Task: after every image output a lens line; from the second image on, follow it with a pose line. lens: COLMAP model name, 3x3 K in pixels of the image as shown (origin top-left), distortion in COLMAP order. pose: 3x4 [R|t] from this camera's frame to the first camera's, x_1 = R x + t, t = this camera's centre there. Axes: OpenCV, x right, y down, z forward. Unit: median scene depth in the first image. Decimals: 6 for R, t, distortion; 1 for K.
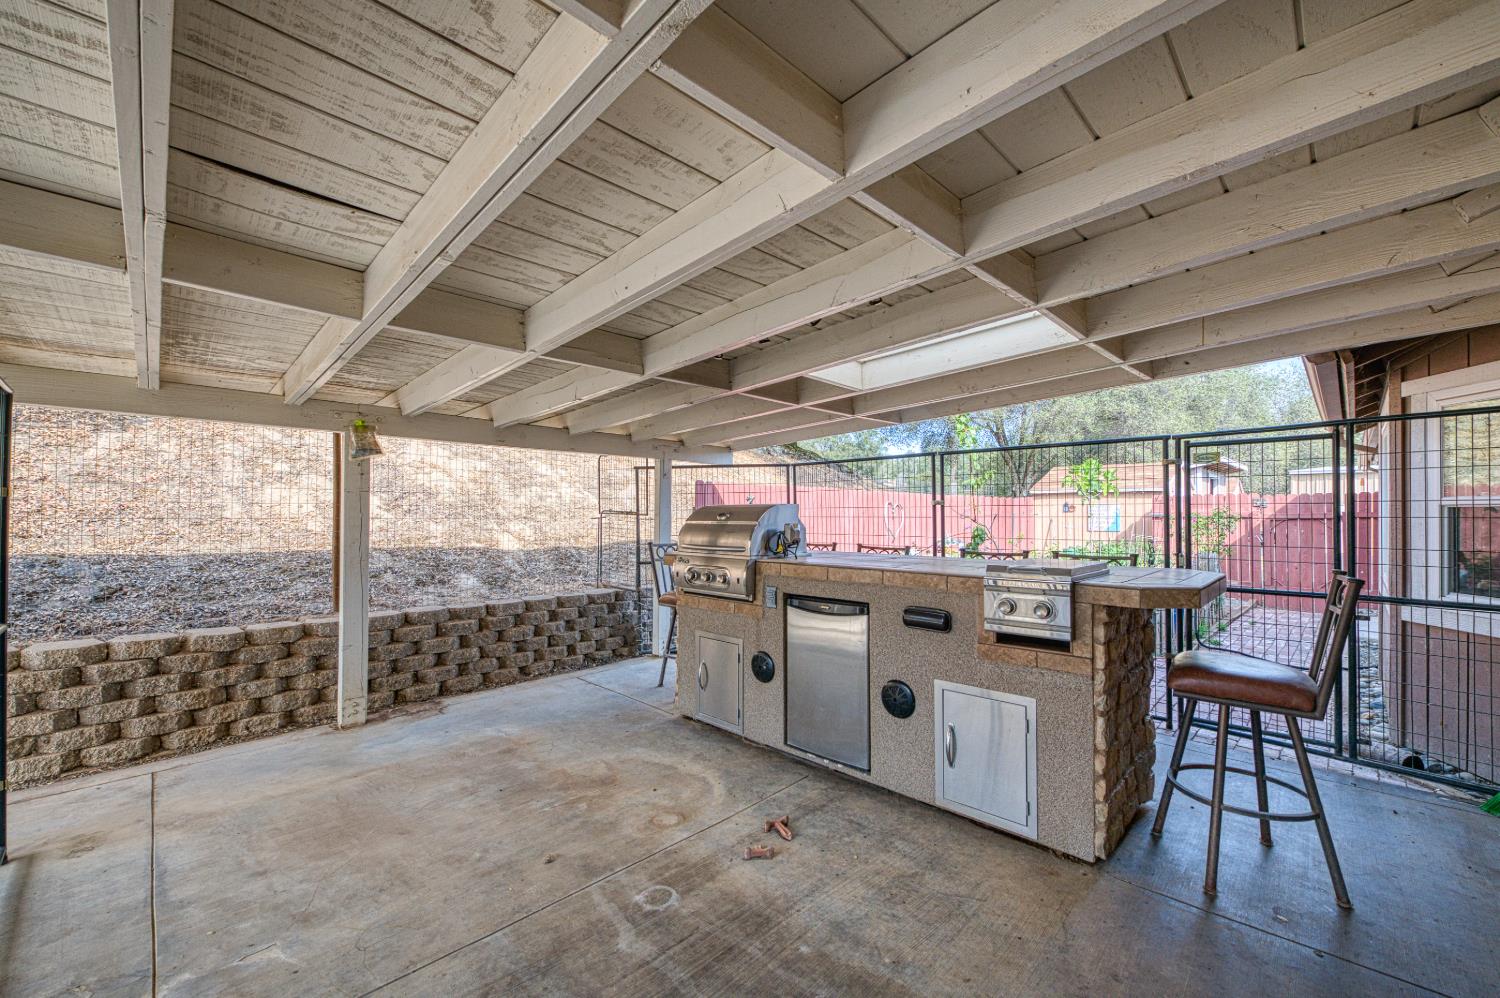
lens RADIAL K [[595.3, 0, 751.0], [0, 595.3, 514.2], [0, 0, 1]] dist [-0.000835, -0.003292]
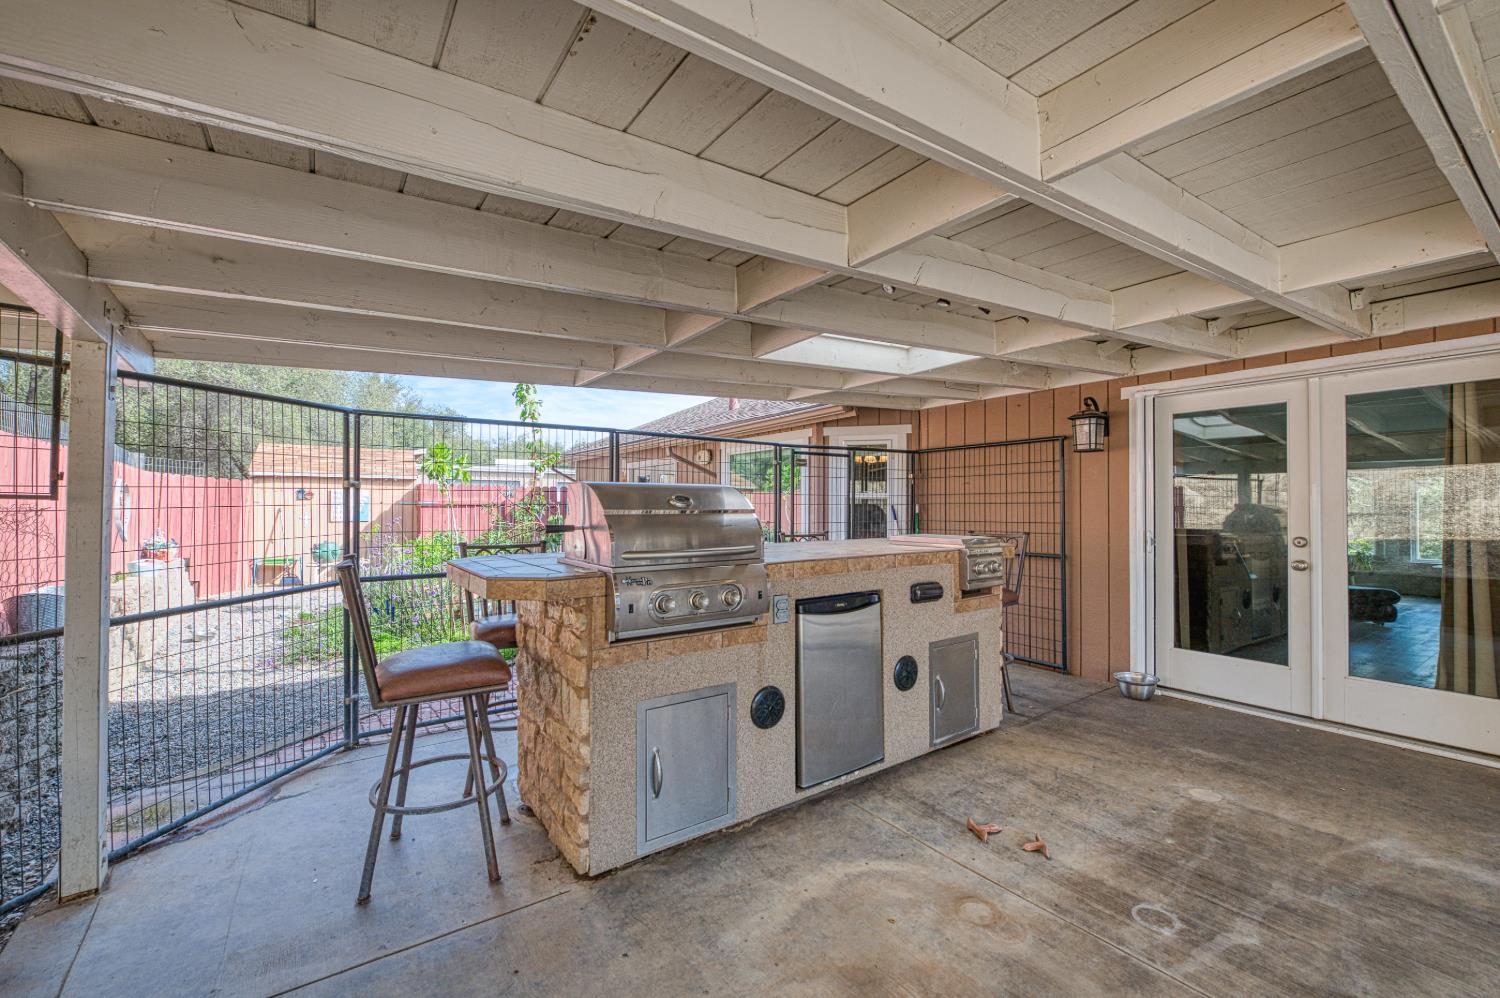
lens RADIAL K [[627.2, 0, 749.4], [0, 627.2, 494.5], [0, 0, 1]] dist [0.009075, -0.000718]
pose [[0.159582, 0.016166, 0.987052, -0.804977], [-0.003296, 0.999869, -0.015843, 0.006535], [-0.987179, -0.000725, 0.159614, 0.959656]]
